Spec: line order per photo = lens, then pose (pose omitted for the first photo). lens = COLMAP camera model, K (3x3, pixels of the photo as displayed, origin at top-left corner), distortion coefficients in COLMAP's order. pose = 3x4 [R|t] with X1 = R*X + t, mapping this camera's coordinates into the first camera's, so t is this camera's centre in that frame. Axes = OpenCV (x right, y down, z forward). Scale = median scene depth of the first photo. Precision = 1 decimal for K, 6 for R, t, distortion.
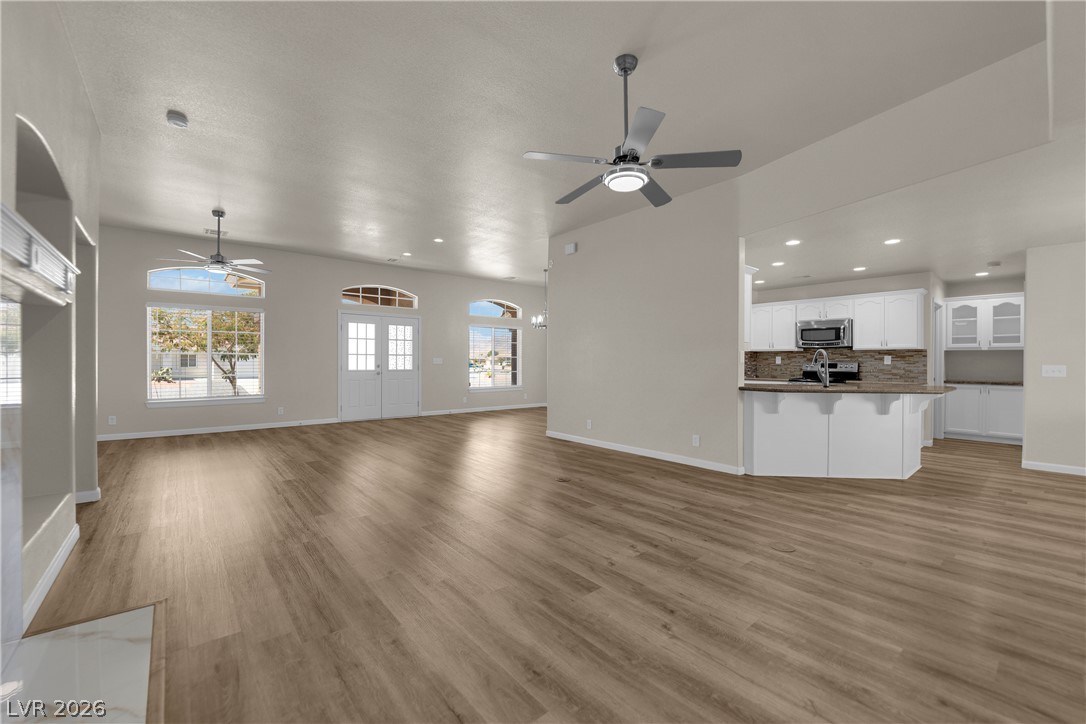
lens RADIAL K [[438.4, 0, 539.7], [0, 438.4, 363.2], [0, 0, 1]] dist [-0.010890, -0.002786]
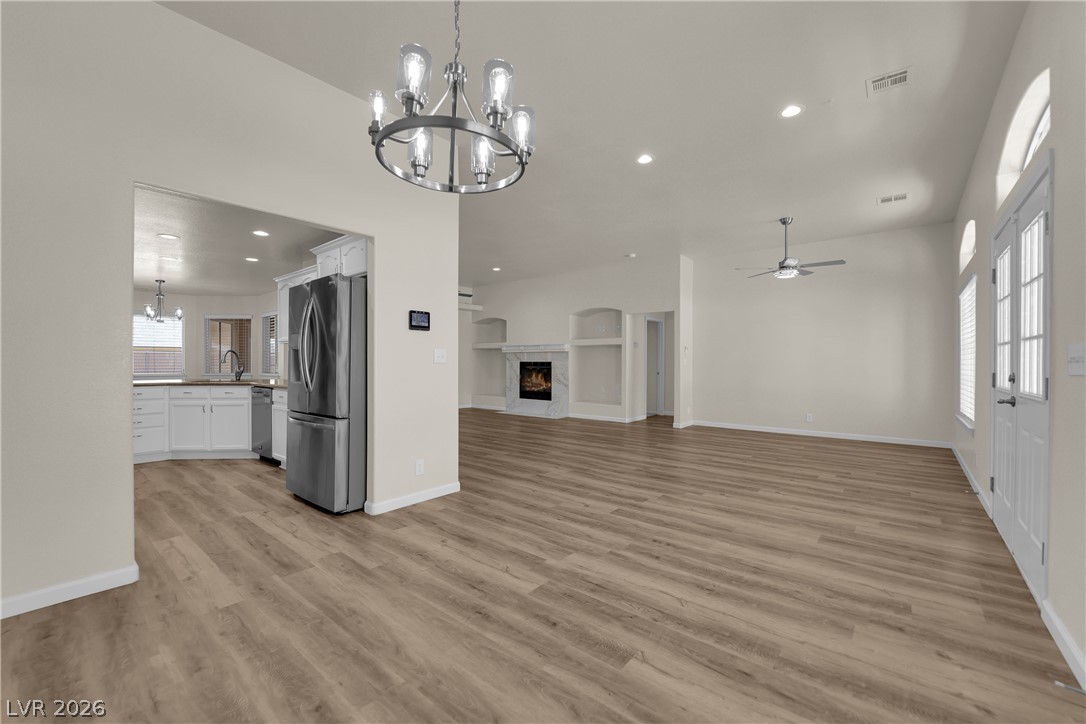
lens RADIAL K [[438.4, 0, 539.3], [0, 438.4, 361.6], [0, 0, 1]] dist [-0.010890, -0.002786]
pose [[-0.984745, -0.008332, -0.173806, 0.013641], [-0.008203, 0.999965, -0.001457, -0.002805], [0.173813, -0.000009, -0.984779, 1.665055]]
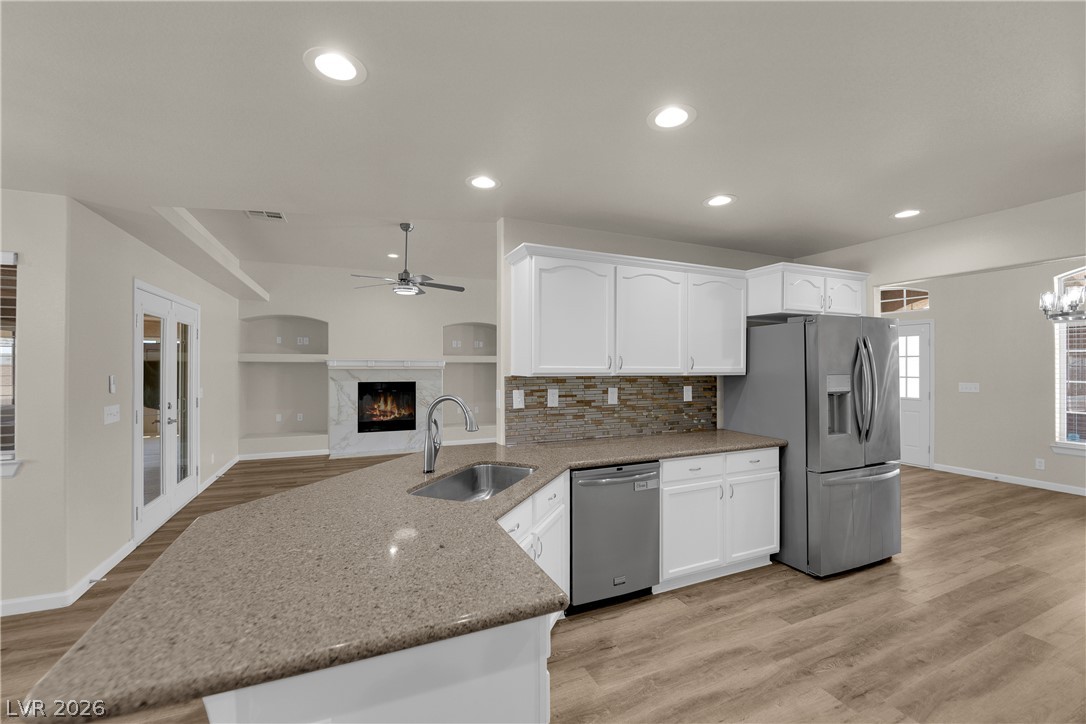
lens RADIAL K [[438.4, 0, 538.8], [0, 438.4, 361.9], [0, 0, 1]] dist [-0.010890, -0.002786]
pose [[-0.283765, -0.013840, -0.958794, 0.762034], [-0.004768, 0.999904, -0.013023, -0.044370], [0.958882, 0.000876, -0.283804, 0.875225]]
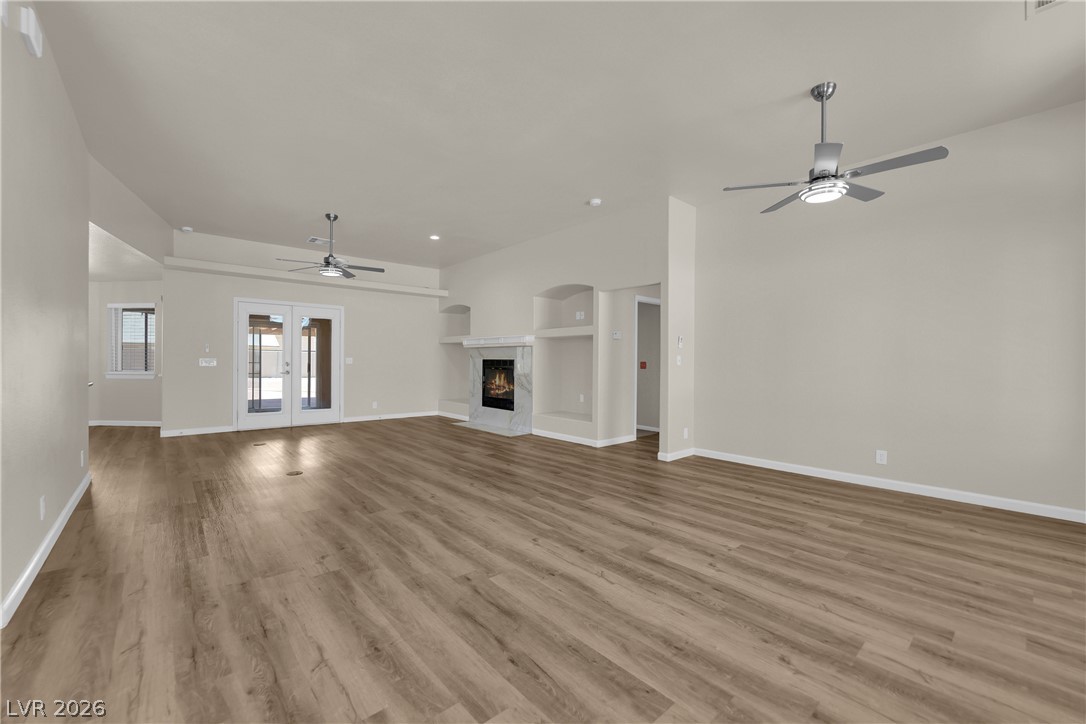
lens RADIAL K [[438.4, 0, 540.1], [0, 438.4, 363.6], [0, 0, 1]] dist [-0.010890, -0.002786]
pose [[-0.999771, -0.010959, -0.018357, -0.329198], [-0.011112, 0.999905, 0.008212, -0.004541], [0.018266, 0.008414, -0.999798, 1.334747]]
